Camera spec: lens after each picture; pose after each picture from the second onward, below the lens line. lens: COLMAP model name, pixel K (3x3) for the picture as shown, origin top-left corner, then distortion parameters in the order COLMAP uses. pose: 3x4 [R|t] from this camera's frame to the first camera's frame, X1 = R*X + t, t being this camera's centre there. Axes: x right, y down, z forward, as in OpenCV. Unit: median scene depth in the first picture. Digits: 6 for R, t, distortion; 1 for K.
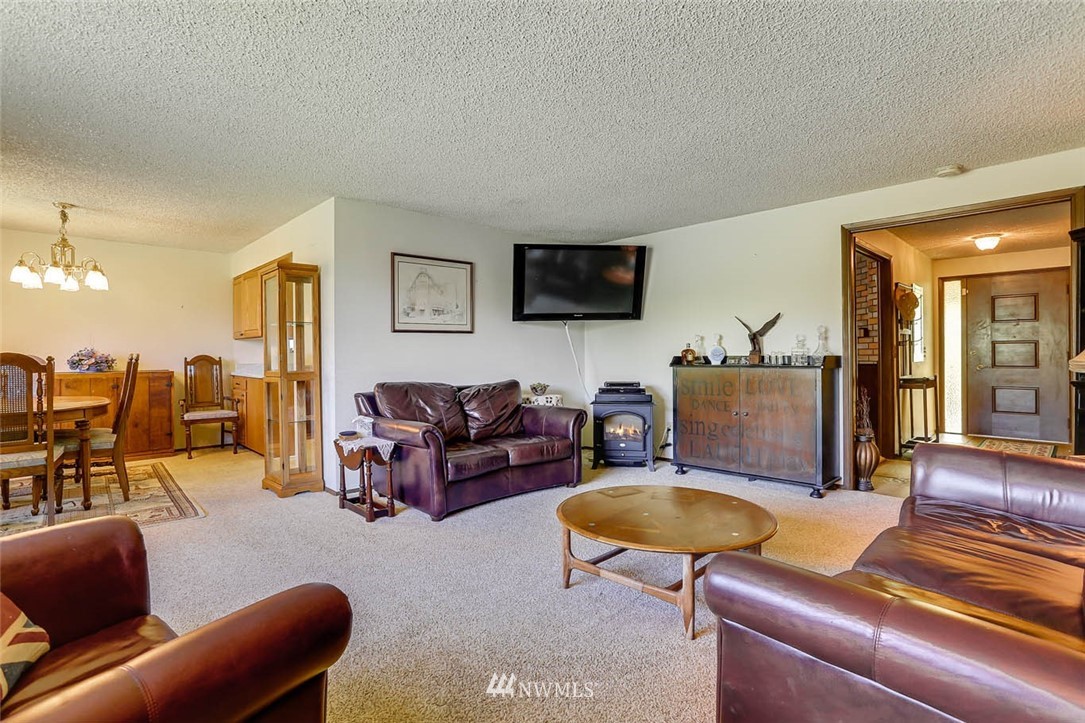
lens RADIAL K [[520.9, 0, 536.9], [0, 520.9, 356.8], [0, 0, 1]] dist [-0.054093, 0.025214]
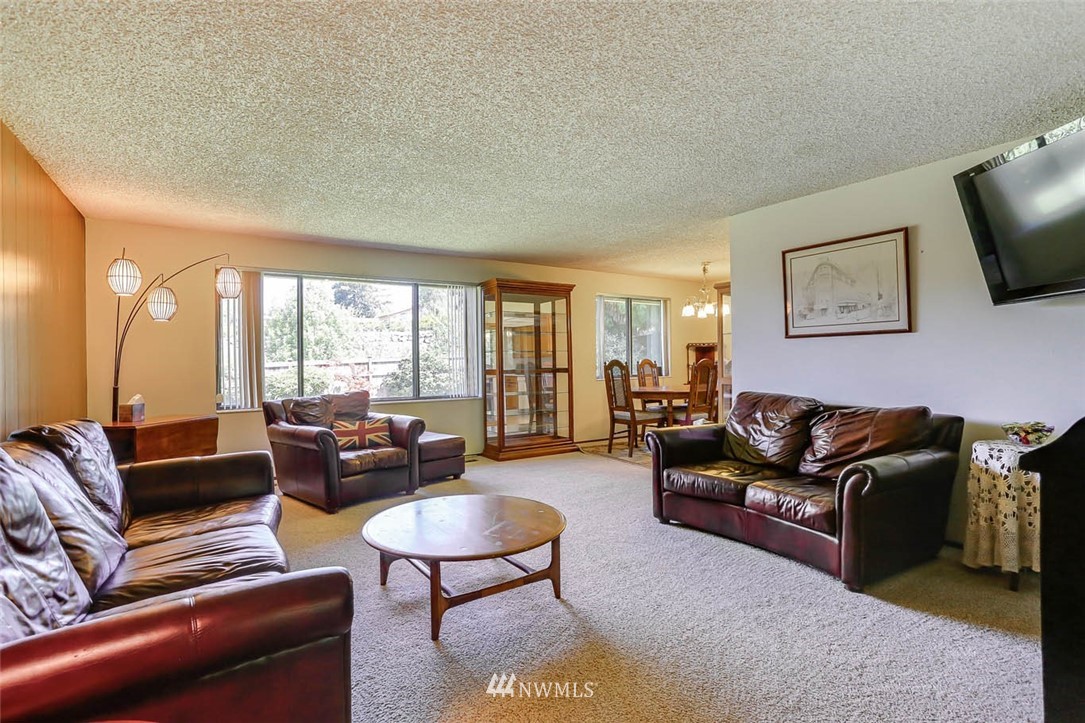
lens RADIAL K [[520.9, 0, 536.9], [0, 520.9, 356.8], [0, 0, 1]] dist [-0.054093, 0.025214]
pose [[-0.152536, 0.004201, -0.988289, 0.643634], [0.007258, 0.999969, 0.003131, -0.020293], [0.988271, -0.006696, -0.152561, 0.669181]]
